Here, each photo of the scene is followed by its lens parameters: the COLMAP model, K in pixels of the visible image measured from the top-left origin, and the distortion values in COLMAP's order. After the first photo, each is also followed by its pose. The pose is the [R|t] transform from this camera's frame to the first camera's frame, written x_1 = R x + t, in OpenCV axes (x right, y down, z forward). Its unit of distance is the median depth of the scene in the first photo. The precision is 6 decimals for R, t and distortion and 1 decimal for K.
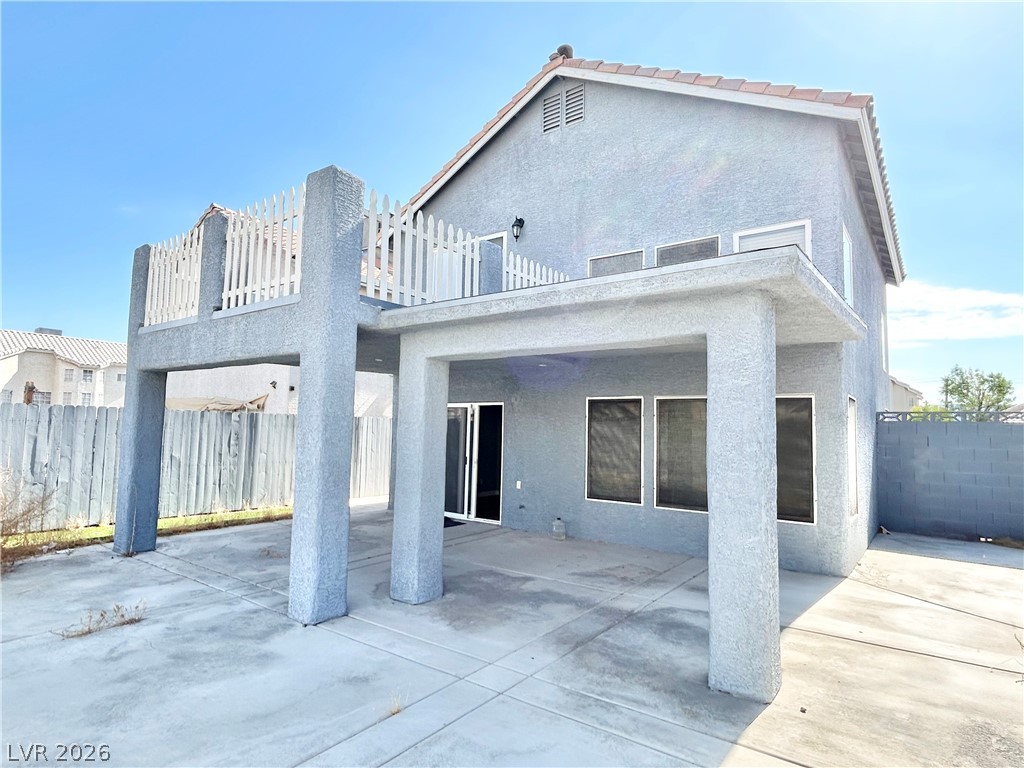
lens RADIAL K [[569.7, 0, 512.0], [0, 569.7, 384.0], [0, 0, 1]] dist [0.001738, -0.001373]
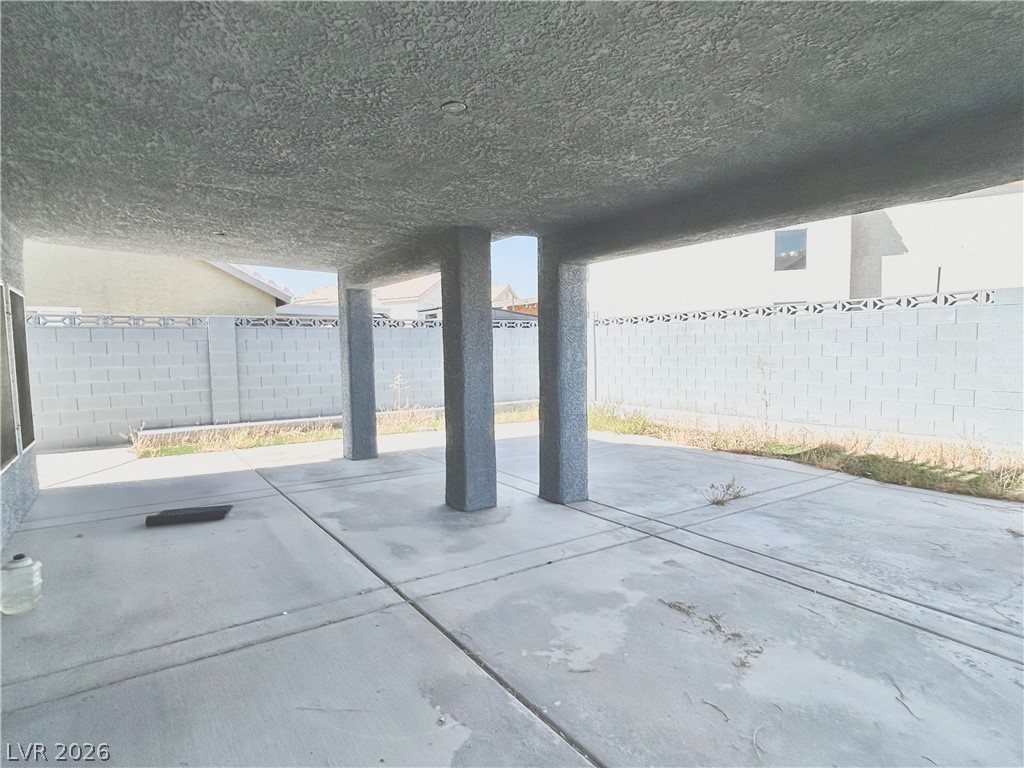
lens RADIAL K [[569.7, 0, 512.0], [0, 569.7, 384.0], [0, 0, 1]] dist [0.001738, -0.001373]
pose [[-0.948358, -0.033325, 0.315446, -0.618250], [-0.033255, 0.999431, 0.005605, 0.180552], [-0.315454, -0.005175, -0.948927, 2.198731]]
